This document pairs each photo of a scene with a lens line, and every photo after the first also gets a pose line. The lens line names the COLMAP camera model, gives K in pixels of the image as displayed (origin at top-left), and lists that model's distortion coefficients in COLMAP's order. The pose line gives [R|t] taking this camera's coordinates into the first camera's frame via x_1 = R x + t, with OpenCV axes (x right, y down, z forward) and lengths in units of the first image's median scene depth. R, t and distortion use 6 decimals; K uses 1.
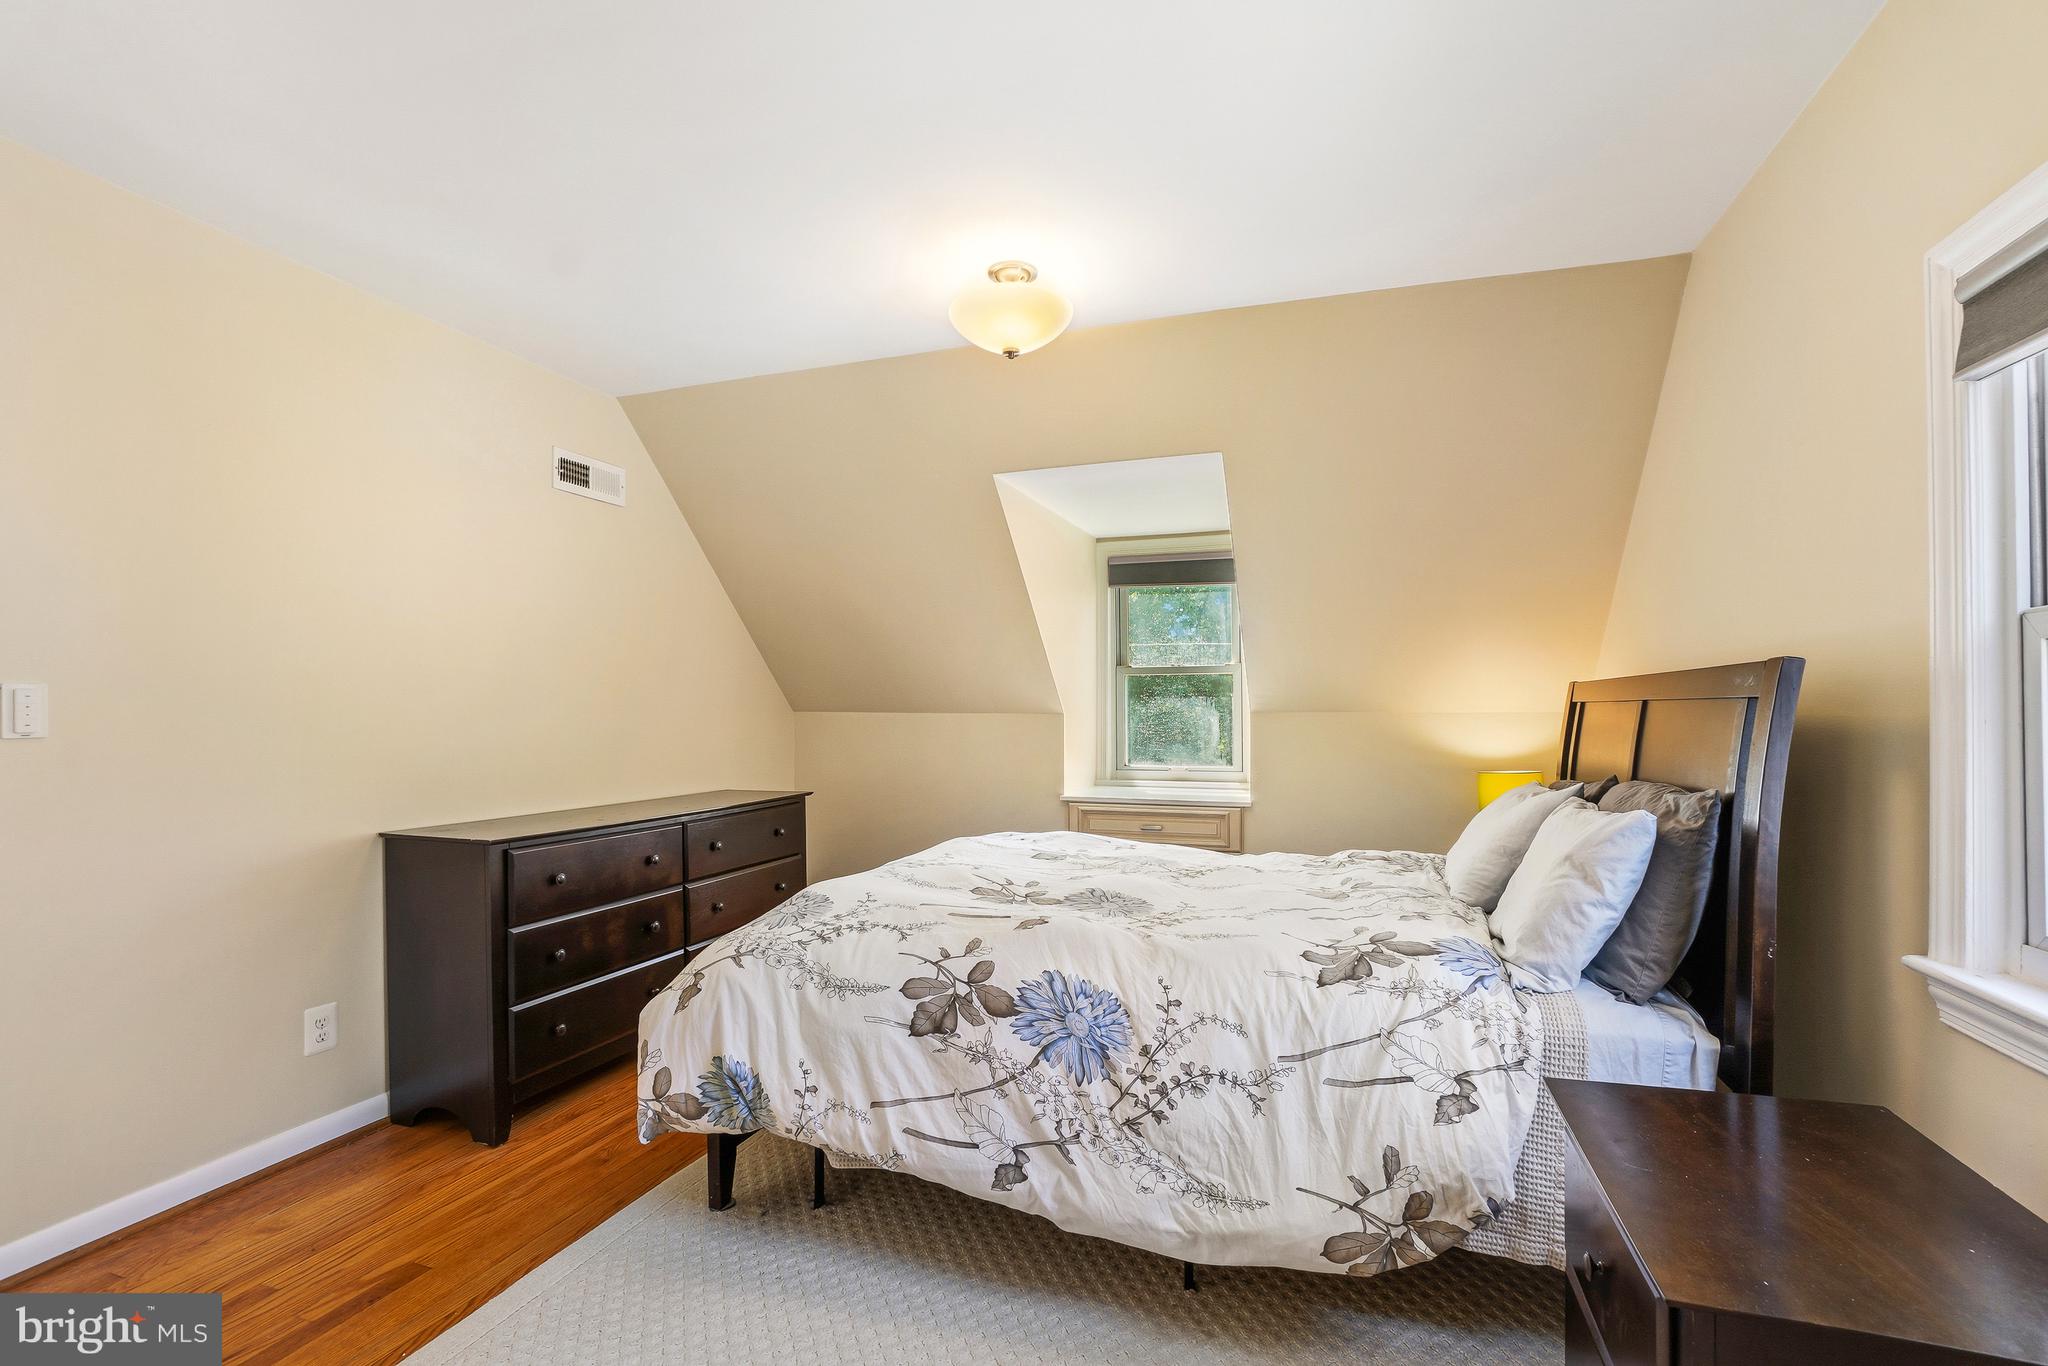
lens RADIAL K [[905.2, 0, 990.8], [0, 905.2, 721.3], [0, 0, 1]] dist [-0.043045, 0.008205]
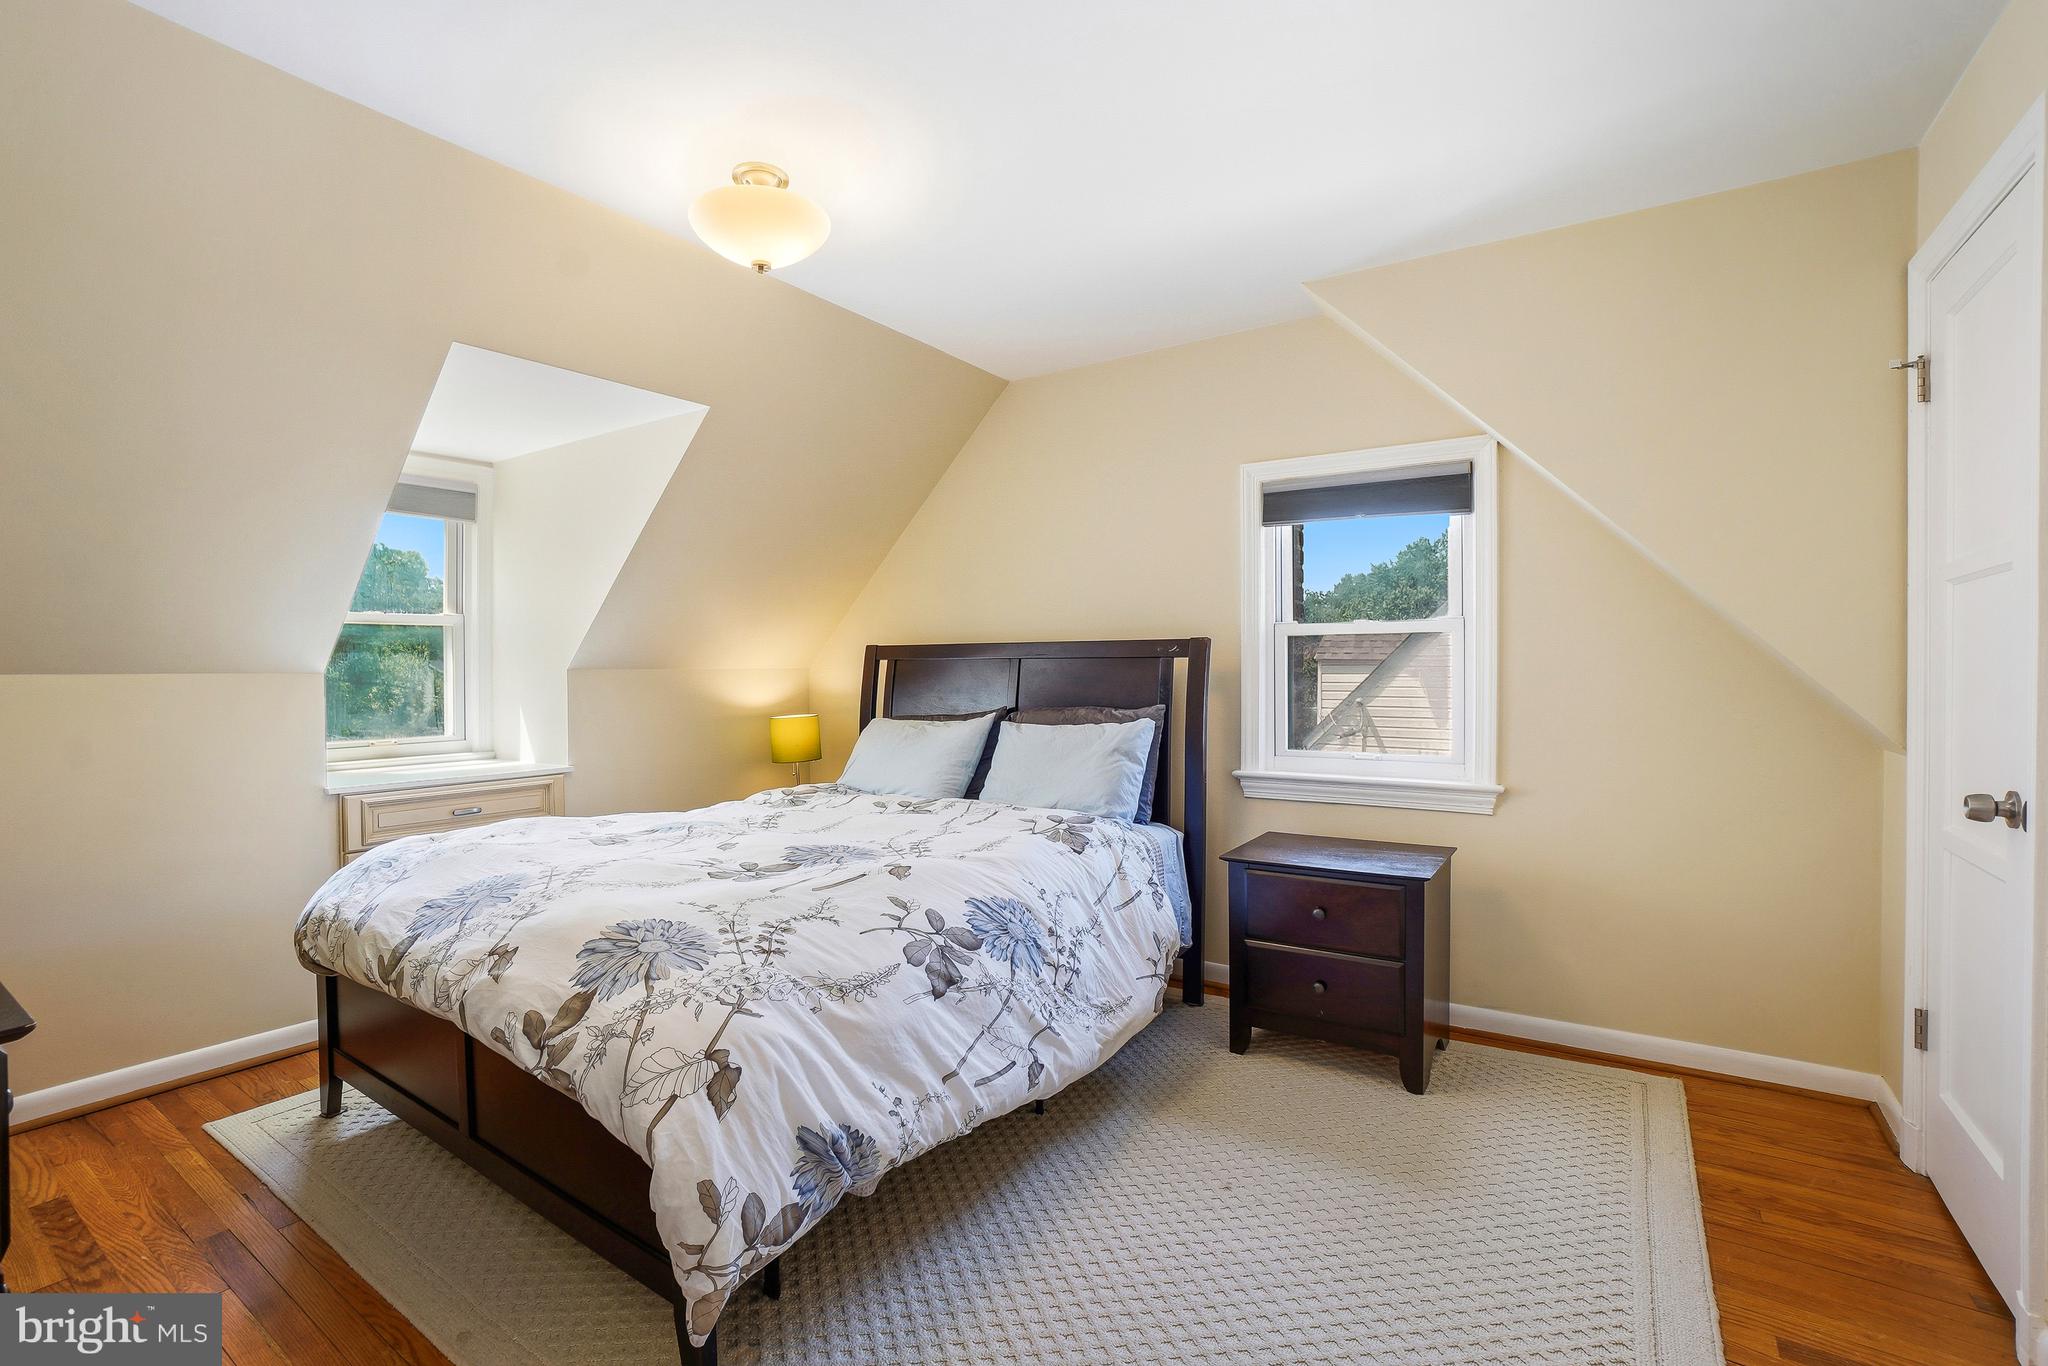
lens RADIAL K [[905.2, 0, 1021.6], [0, 905.2, 678.3], [0, 0, 1]] dist [-0.043045, 0.008205]
pose [[0.262629, -0.009844, 0.964847, -1.027394], [0.013779, 0.999884, 0.006451, -0.000434], [-0.964798, 0.011600, 0.262734, 0.676475]]
